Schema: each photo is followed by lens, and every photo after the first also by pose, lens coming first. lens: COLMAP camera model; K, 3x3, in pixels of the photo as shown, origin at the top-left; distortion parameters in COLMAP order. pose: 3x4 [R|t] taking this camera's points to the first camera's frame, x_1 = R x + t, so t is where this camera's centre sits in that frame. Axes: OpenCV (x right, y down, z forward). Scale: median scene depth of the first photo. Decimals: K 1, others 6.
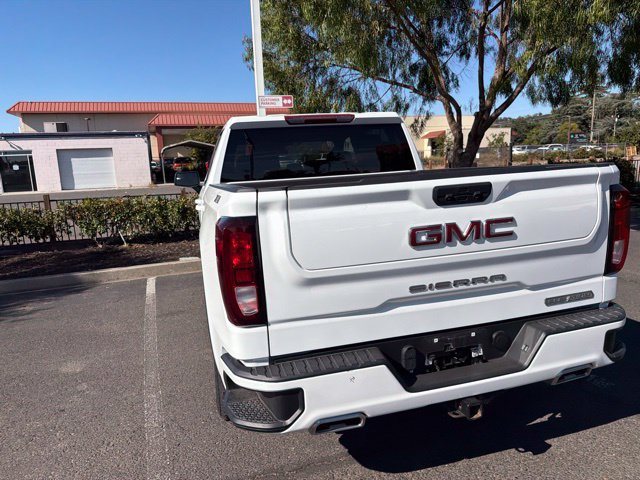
lens RADIAL K [[448.1, 0, 321.4], [0, 448.1, 244.3], [0, 0, 1]] dist [0.049941, -0.064949]
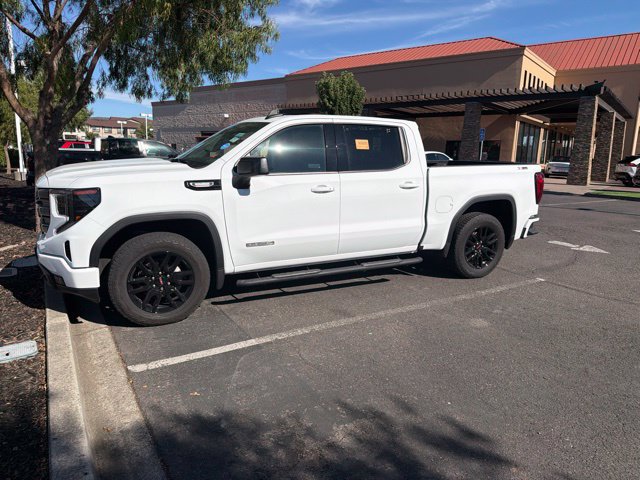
lens RADIAL K [[448.1, 0, 321.6], [0, 448.1, 240.7], [0, 0, 1]] dist [0.049941, -0.064949]
pose [[-0.192604, -0.146287, 0.970311, -1.493048], [0.162130, 0.970491, 0.178497, -0.196837], [-0.967790, 0.191696, -0.163203, 1.467970]]
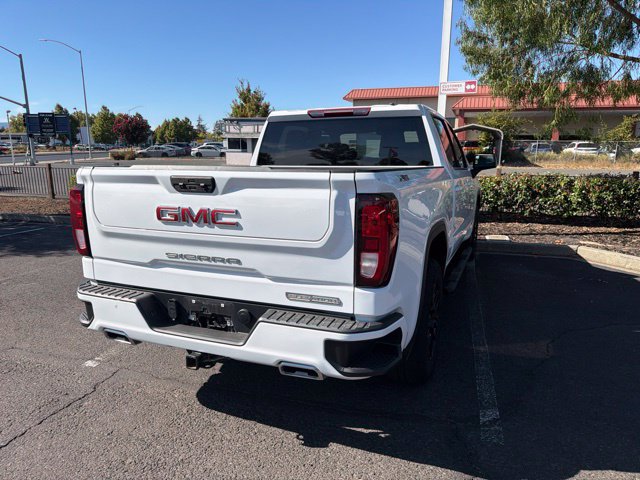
lens RADIAL K [[448.1, 0, 323.9], [0, 448.1, 247.3], [0, 0, 1]] dist [0.049941, -0.064949]
pose [[0.789955, 0.175906, -0.587390, 0.626170], [-0.150987, 0.984273, 0.091705, -0.050882], [0.594284, 0.016246, 0.804091, 0.109317]]
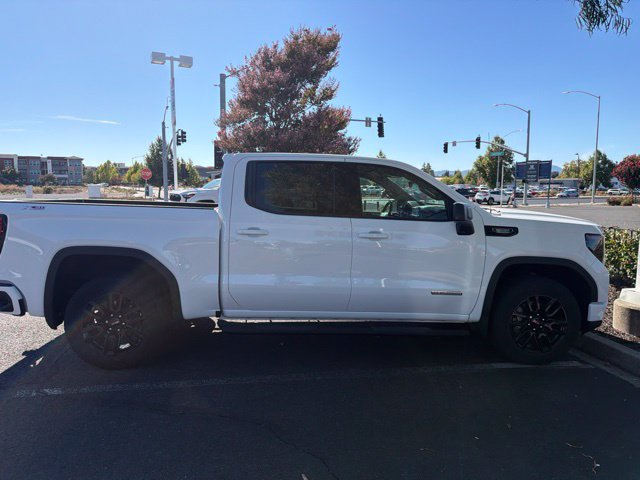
lens RADIAL K [[448.1, 0, 313.3], [0, 448.1, 238.8], [0, 0, 1]] dist [0.049941, -0.064949]
pose [[-0.199623, 0.147698, -0.968677, 1.202038], [-0.180511, 0.966112, 0.184506, -0.334015], [0.963103, 0.211689, -0.166197, 1.428096]]
